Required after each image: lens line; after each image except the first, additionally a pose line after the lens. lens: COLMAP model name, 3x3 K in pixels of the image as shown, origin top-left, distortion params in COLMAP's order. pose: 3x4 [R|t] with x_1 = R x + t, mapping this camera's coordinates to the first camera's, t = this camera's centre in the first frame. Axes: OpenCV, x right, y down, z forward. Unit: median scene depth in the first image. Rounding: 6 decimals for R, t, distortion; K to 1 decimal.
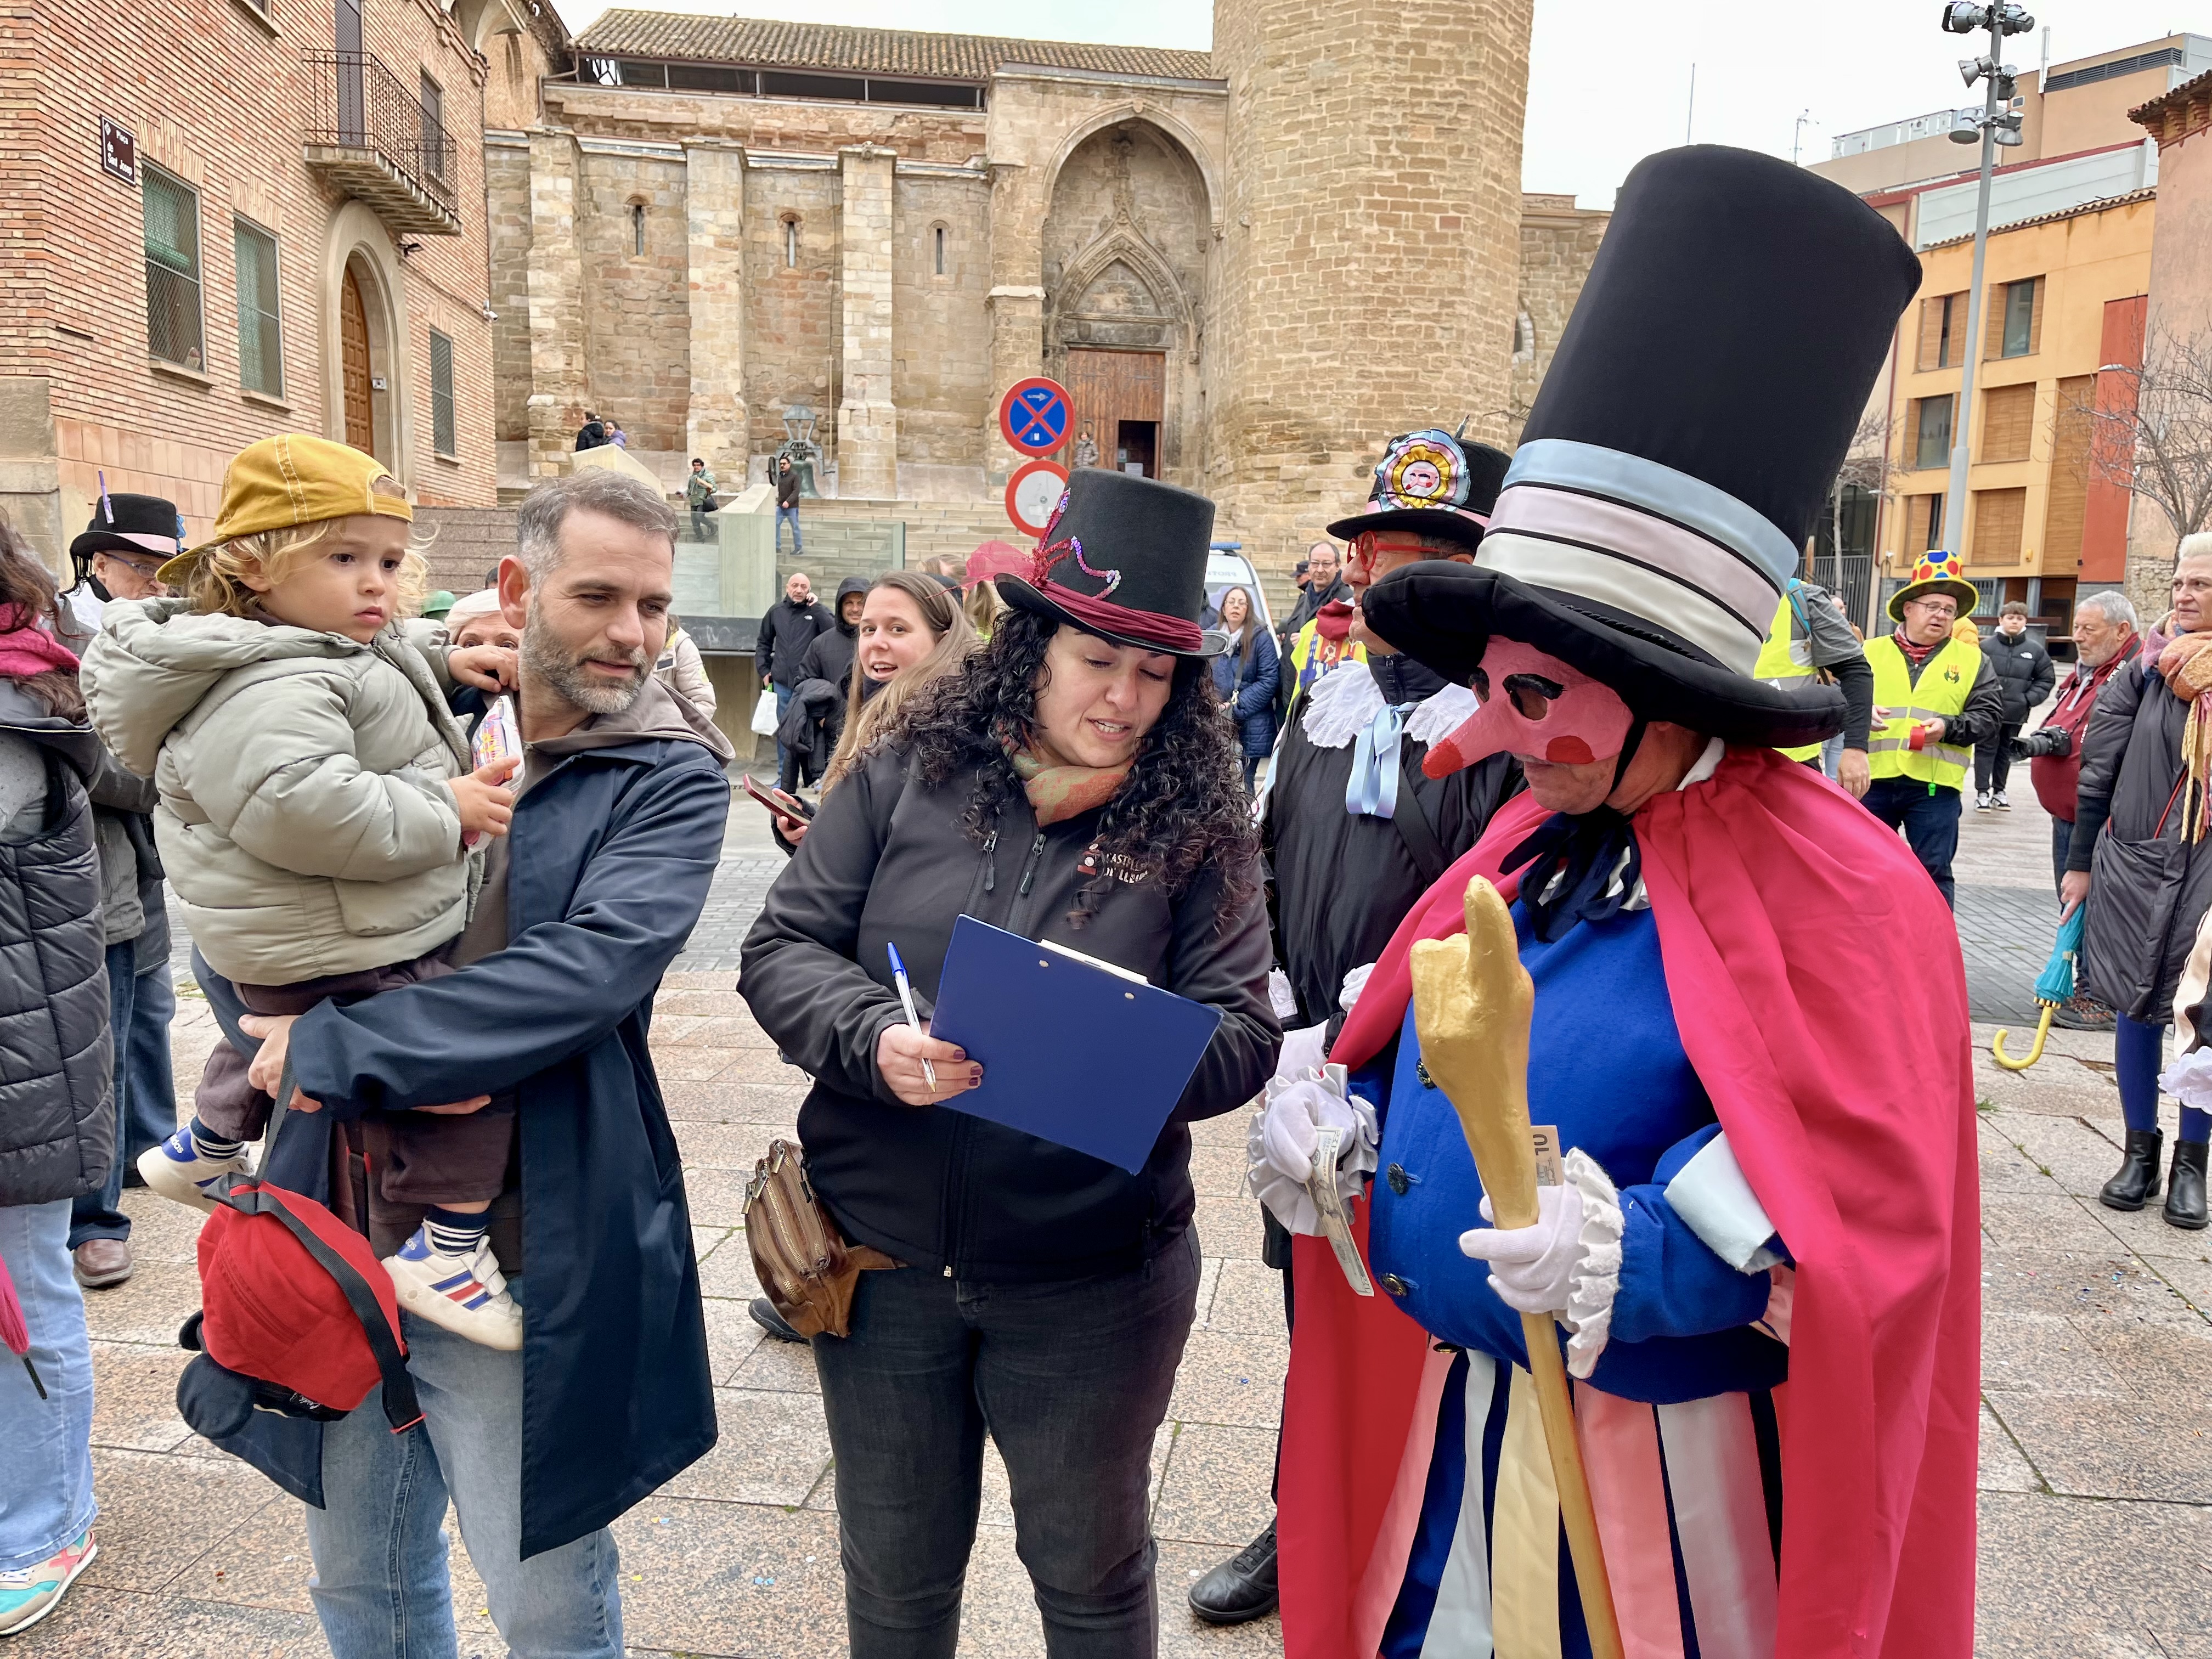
lens RADIAL K [[1664.3, 0, 1113.0], [0, 1664.3, 831.5], [0, 0, 1]] dist [0.034760, -0.016372]
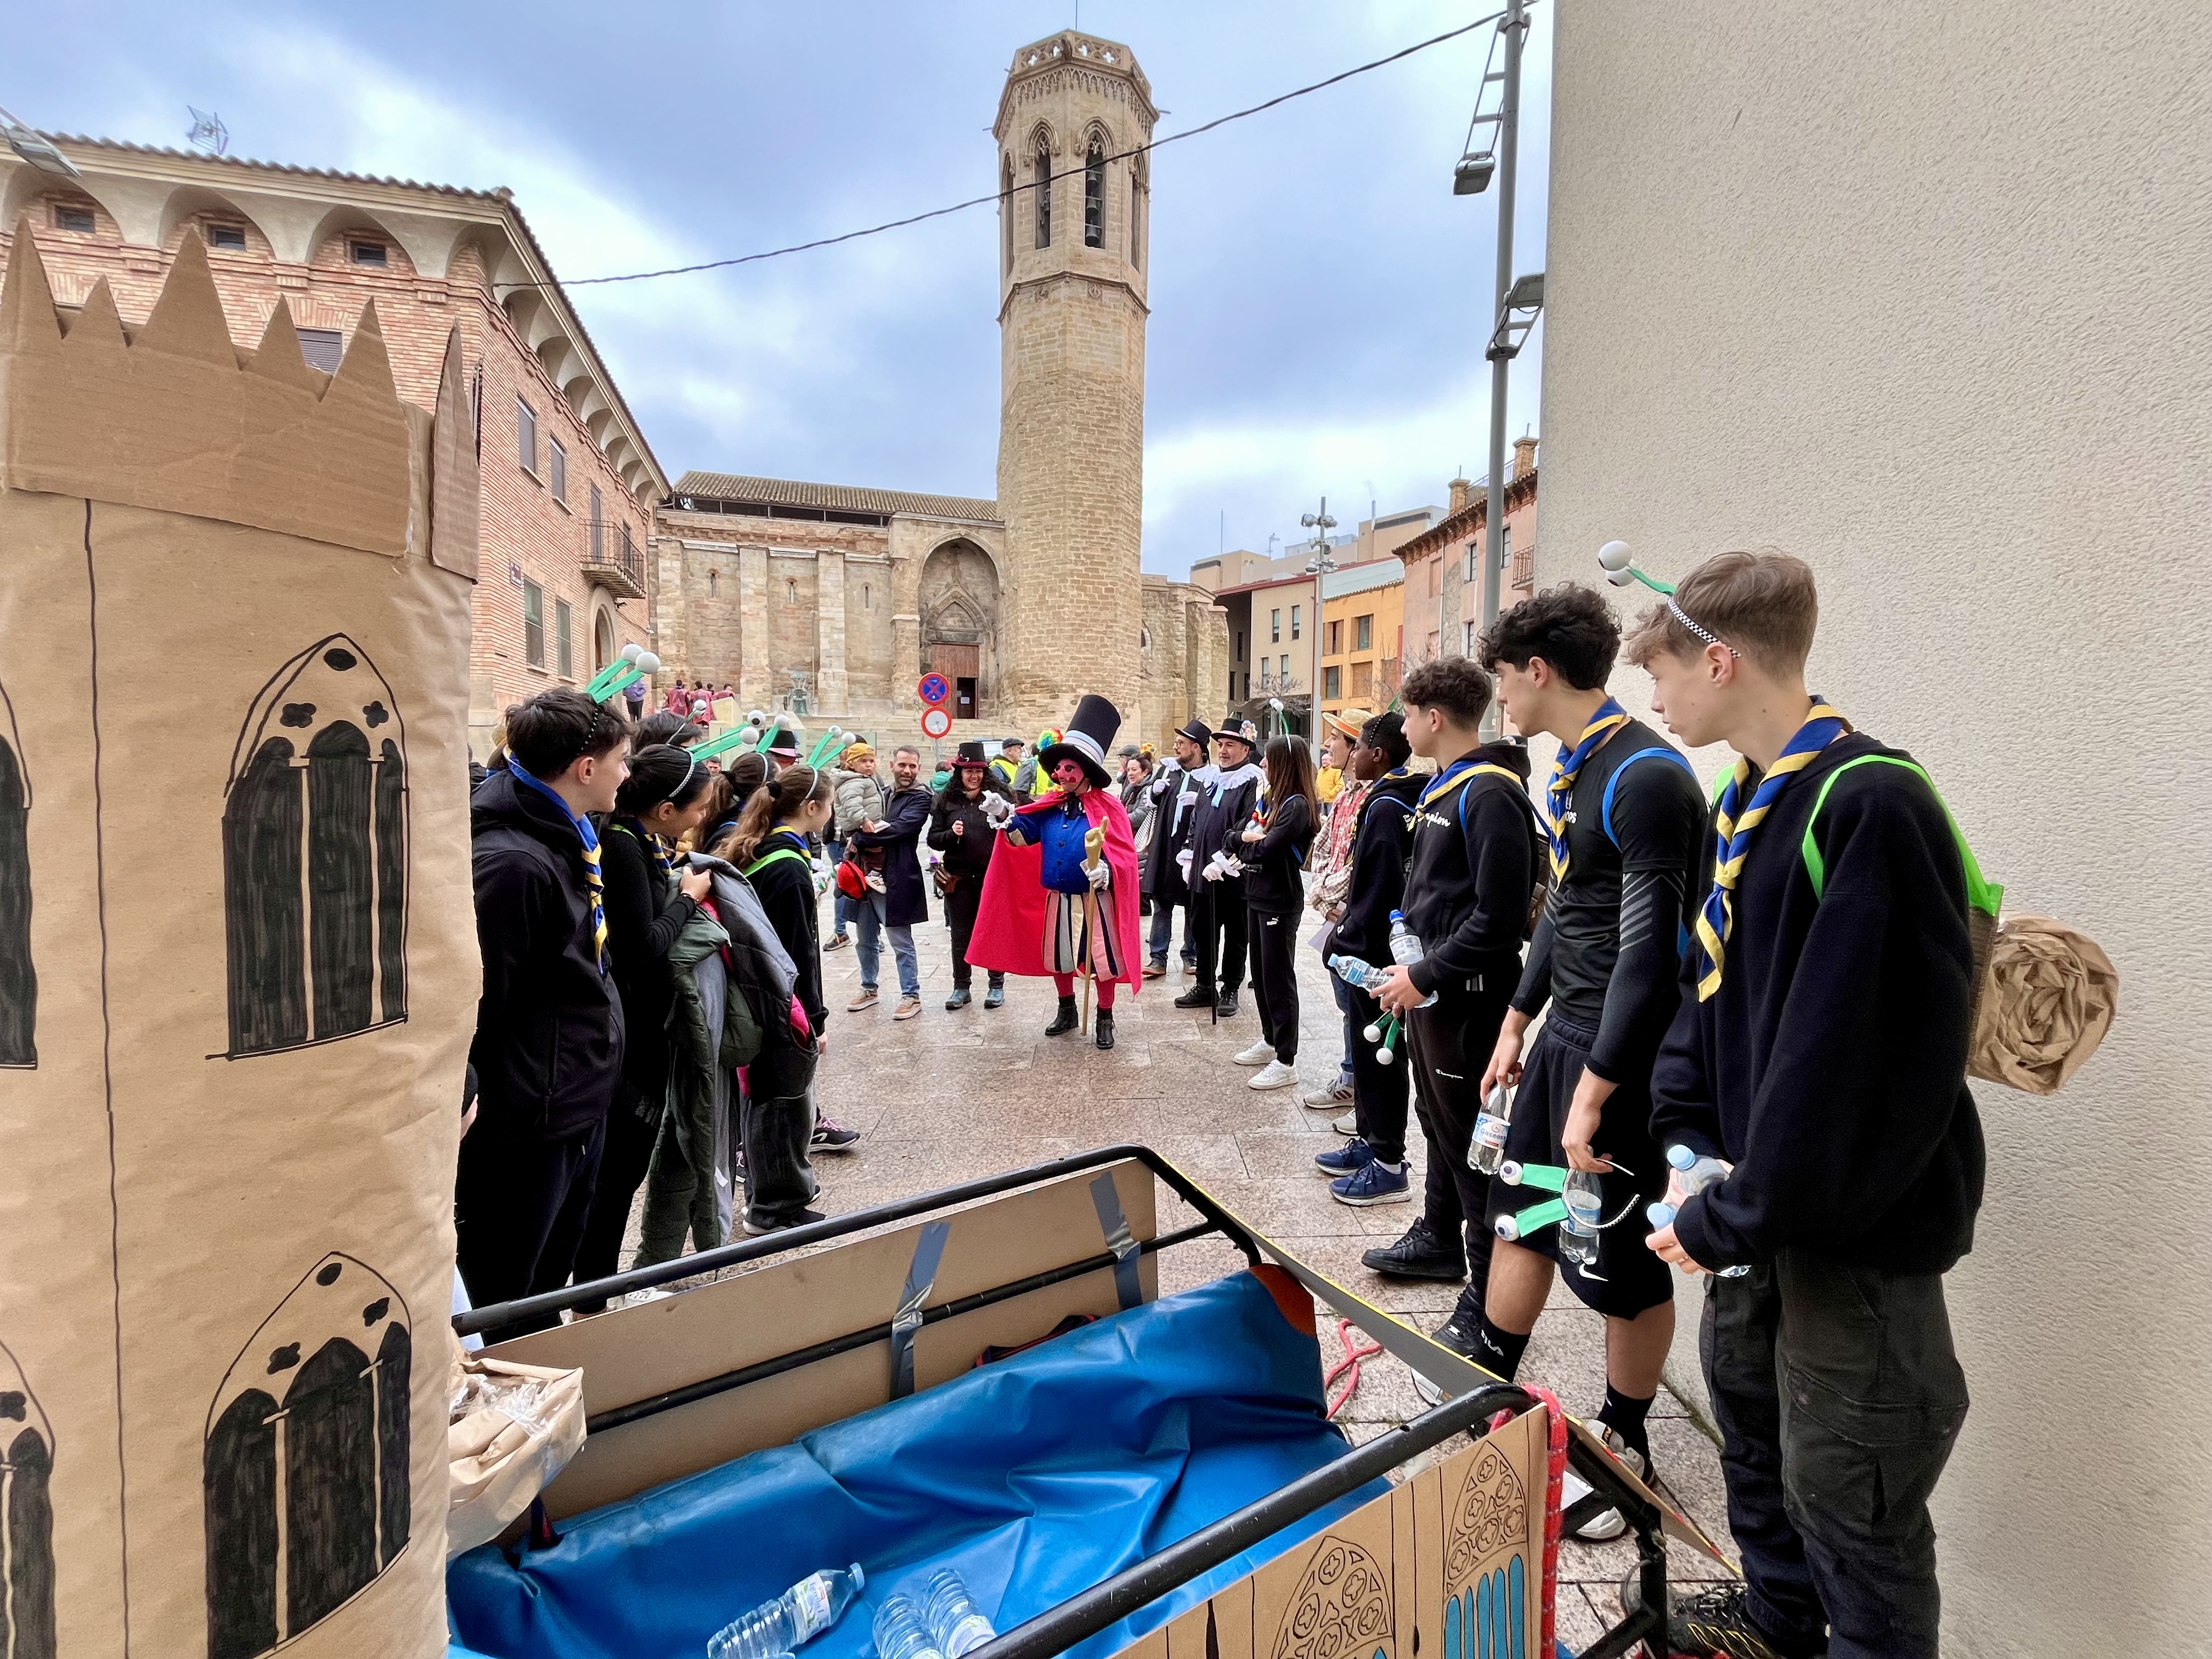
lens RADIAL K [[880.3, 0, 1104.1], [0, 880.3, 826.8], [0, 0, 1]] dist [0.002783, 0.000054]
pose [[0.985207, -0.028369, 0.169003, -0.007845], [0.039273, 0.997332, -0.061530, 0.014428], [-0.166807, 0.067257, 0.983693, -0.104810]]
